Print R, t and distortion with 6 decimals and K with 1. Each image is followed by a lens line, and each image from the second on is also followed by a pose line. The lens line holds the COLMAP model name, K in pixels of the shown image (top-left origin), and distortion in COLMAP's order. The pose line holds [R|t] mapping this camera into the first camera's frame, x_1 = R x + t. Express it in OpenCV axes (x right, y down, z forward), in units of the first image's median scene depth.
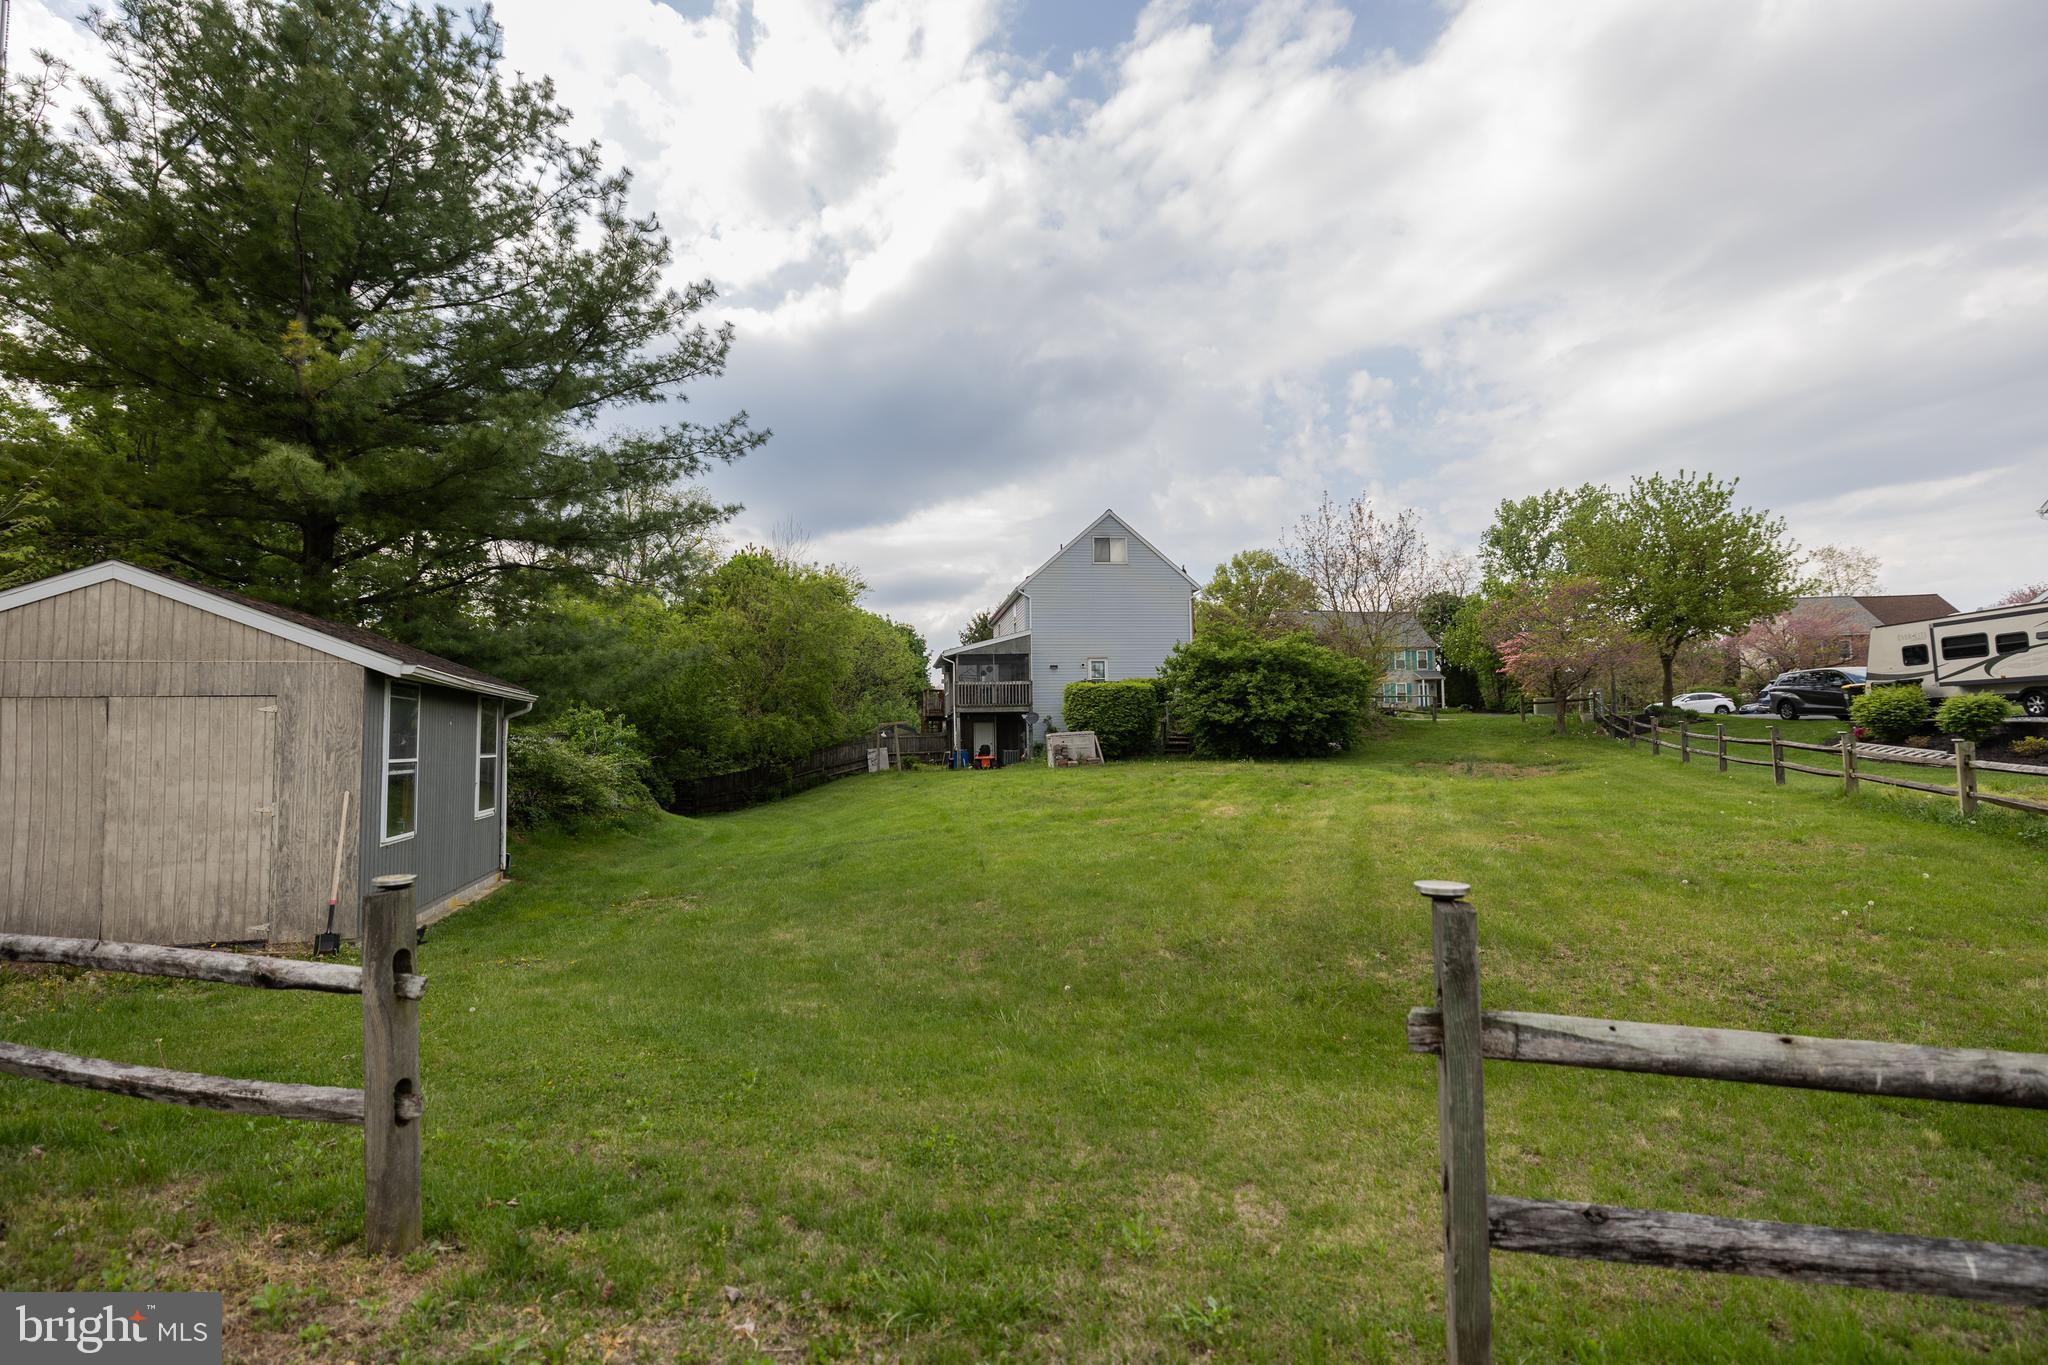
lens RADIAL K [[935.9, 0, 1020.6], [0, 935.9, 685.4], [0, 0, 1]] dist [-0.001710, -0.000319]
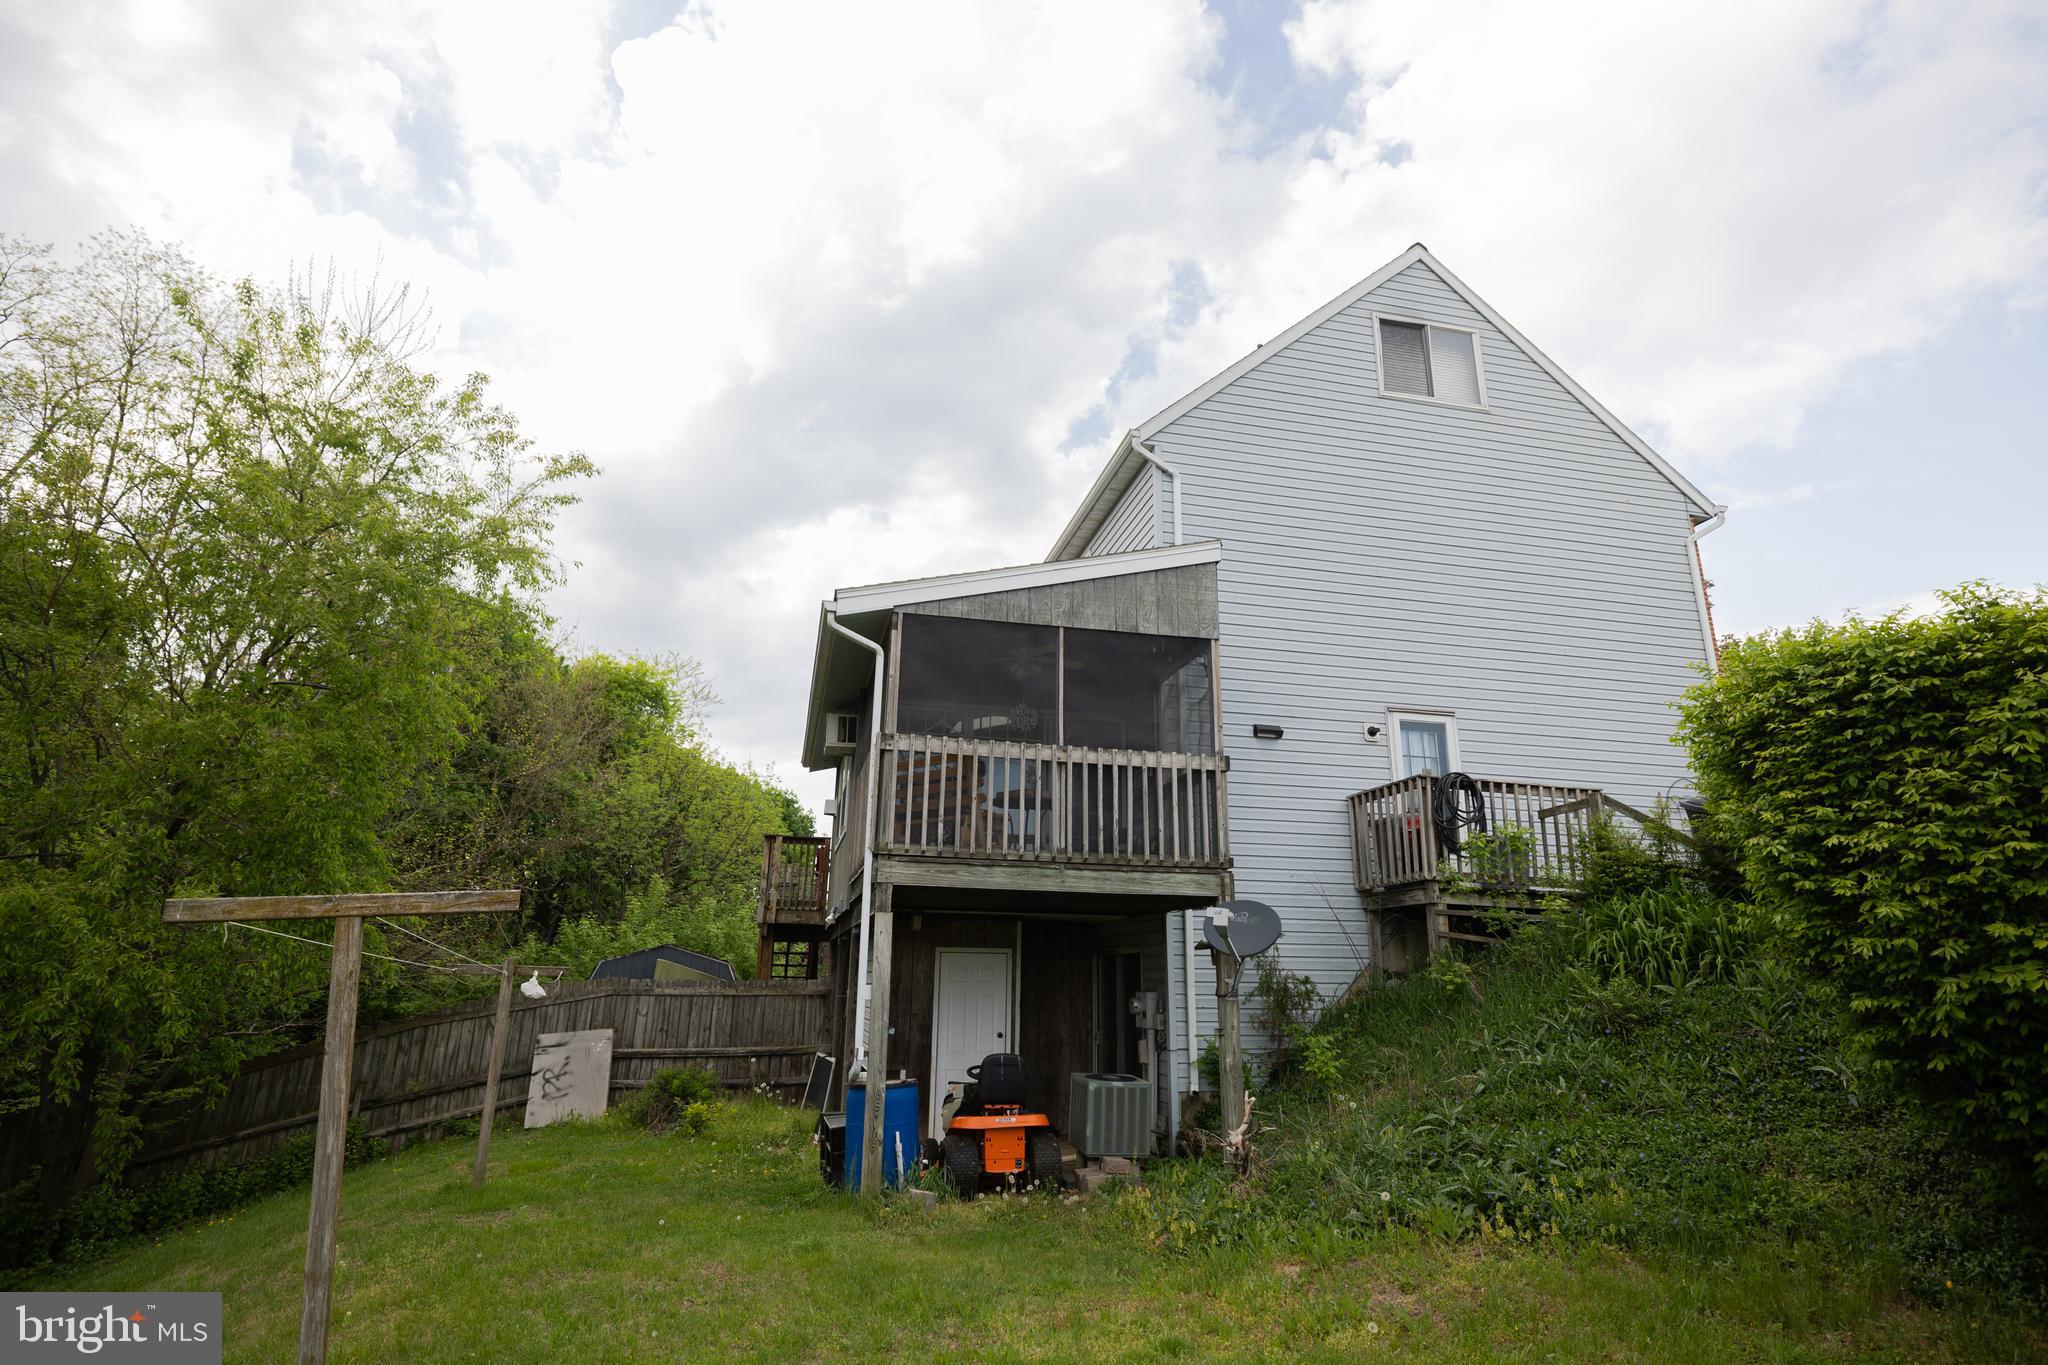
lens RADIAL K [[1027.6, 0, 1031.8], [0, 1027.6, 674.9], [0, 0, 1]] dist [-0.000410, -0.000158]
pose [[0.994187, 0.059861, 0.089497, -0.054670], [-0.036913, 0.970327, -0.238963, 0.034708], [-0.101146, 0.234270, 0.966896, 0.728697]]
